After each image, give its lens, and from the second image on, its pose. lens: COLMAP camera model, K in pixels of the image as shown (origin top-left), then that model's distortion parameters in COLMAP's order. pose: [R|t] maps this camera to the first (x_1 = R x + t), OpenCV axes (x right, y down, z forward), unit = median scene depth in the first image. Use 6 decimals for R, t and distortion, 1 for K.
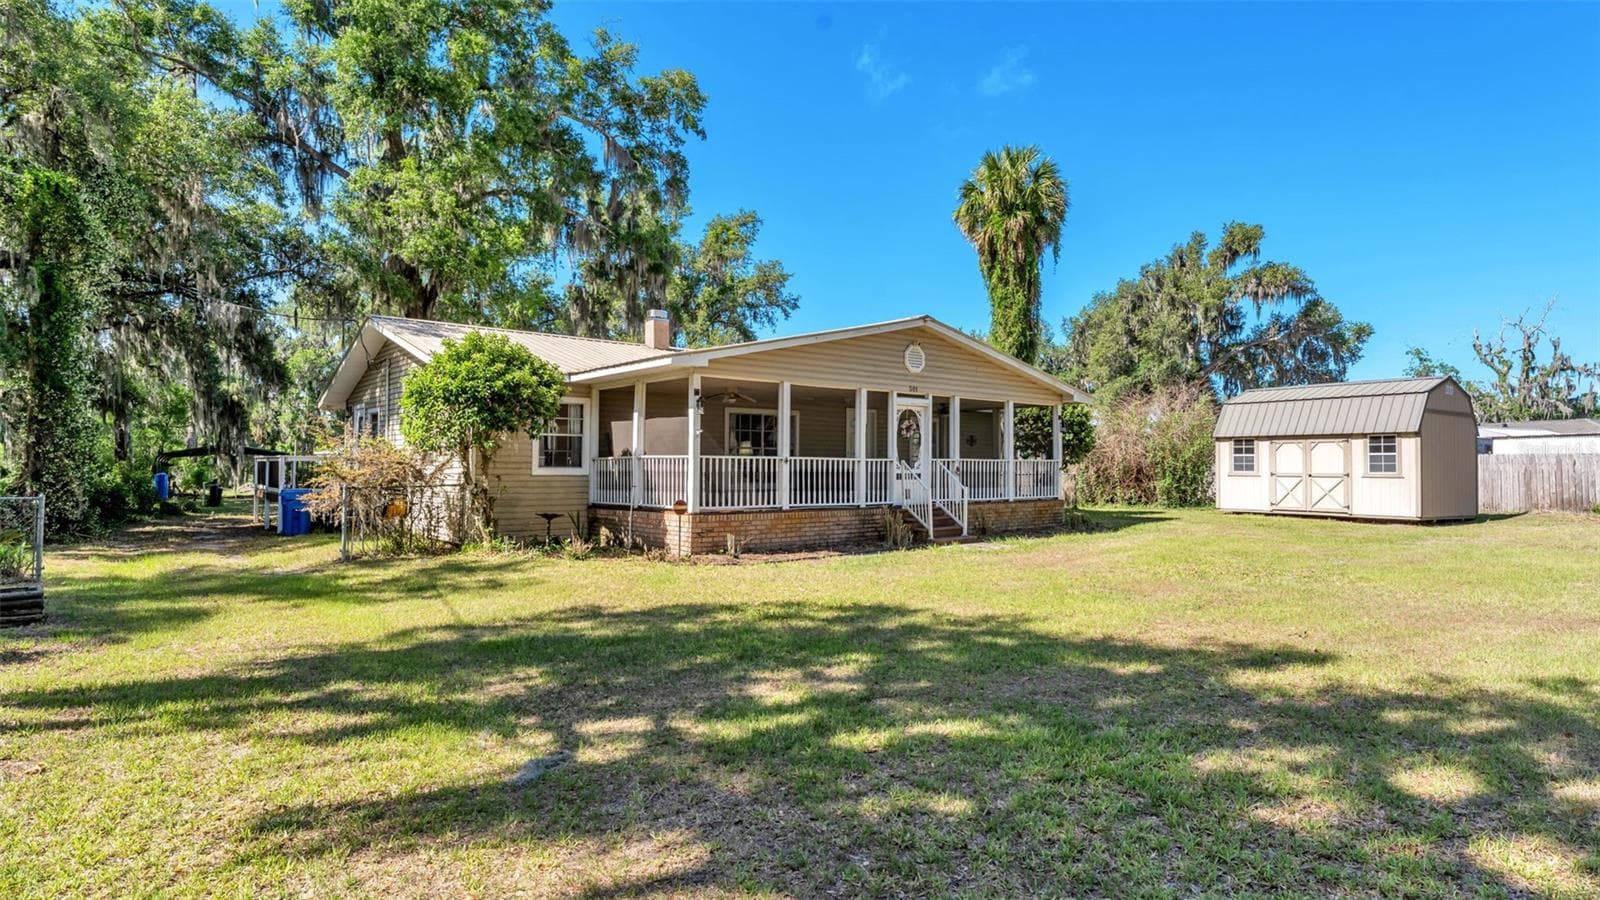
lens RADIAL K [[880.2, 0, 800.0], [0, 880.2, 443.1], [0, 0, 1]] dist [0.006554, 0.000974]
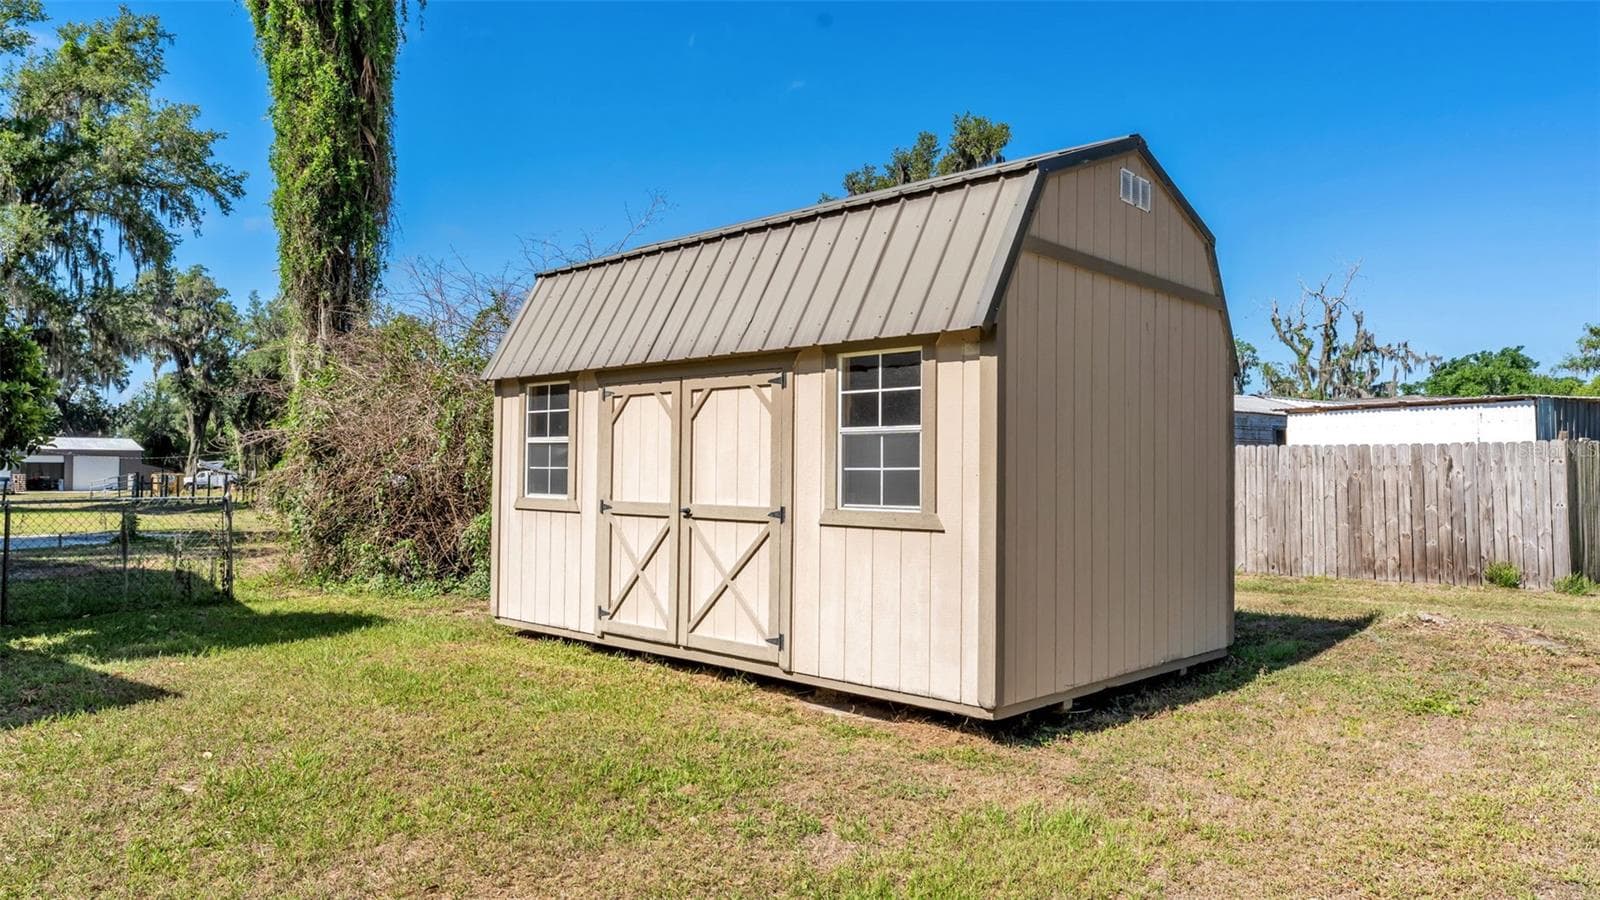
lens RADIAL K [[1050.6, 0, 800.0], [0, 1050.6, 450.0], [0, 0, 1]] dist [-0.004097, -0.000592]
pose [[0.974566, 0.003626, 0.224073, 0.476217], [-0.005659, 0.999948, 0.008431, 0.012852], [-0.224031, -0.009485, 0.974536, 0.602457]]
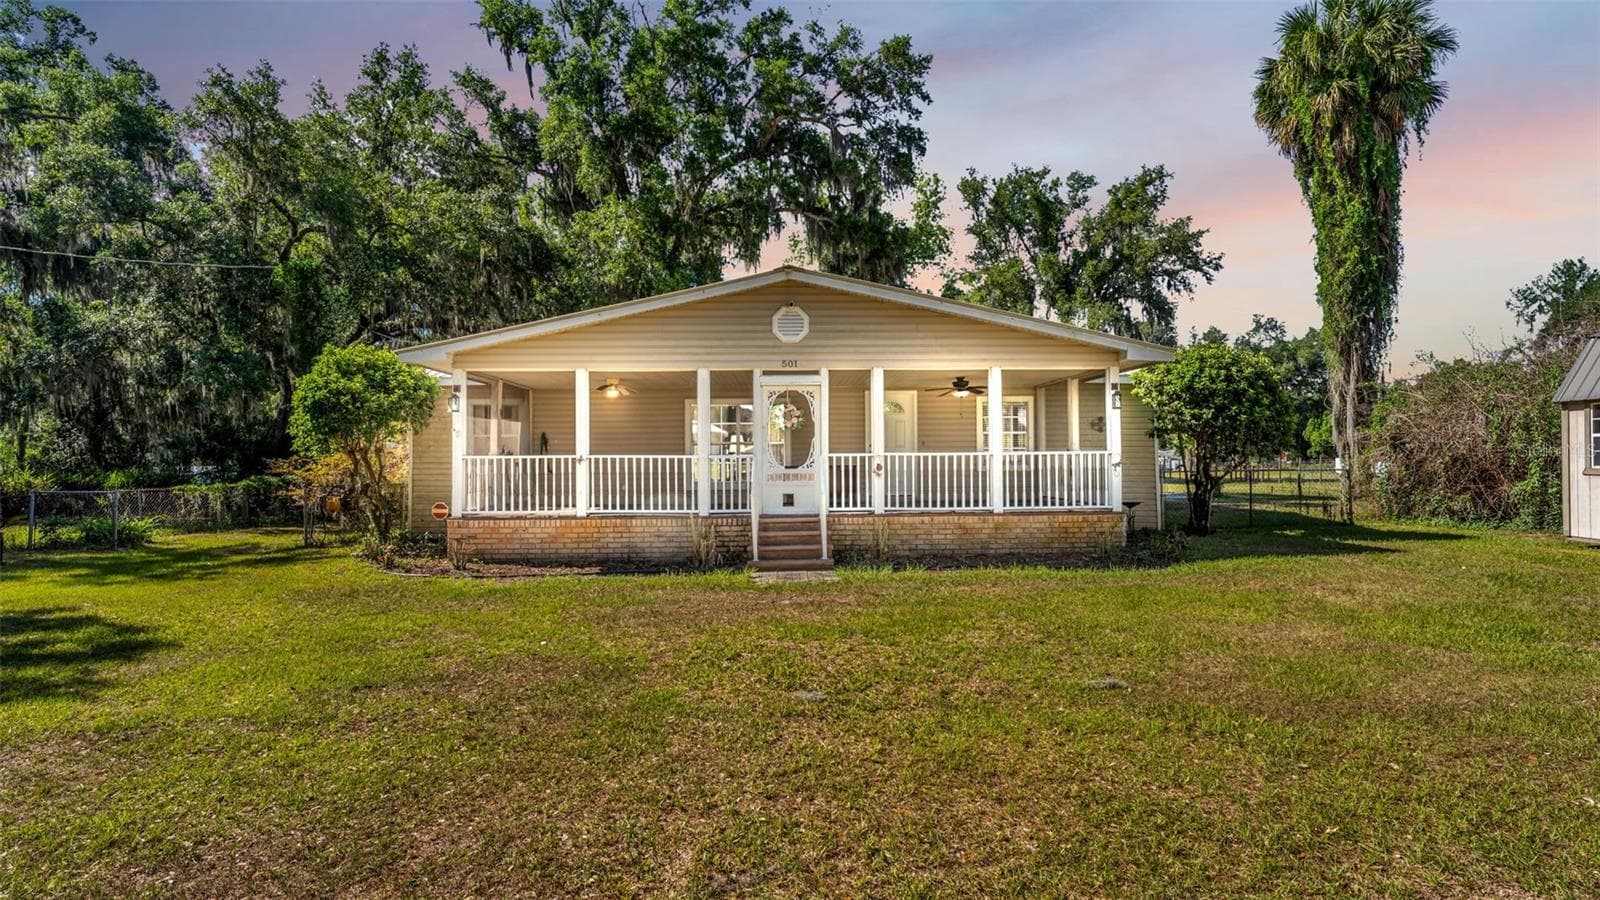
lens RADIAL K [[823.4, 0, 796.6], [0, 823.4, 442.0], [0, 0, 1]] dist [0.000646, 0.000980]
pose [[0.779498, -0.020837, -0.626058, 0.408274], [0.026384, 0.999652, -0.000421, 0.005174], [0.625849, -0.016189, 0.779776, 0.310459]]
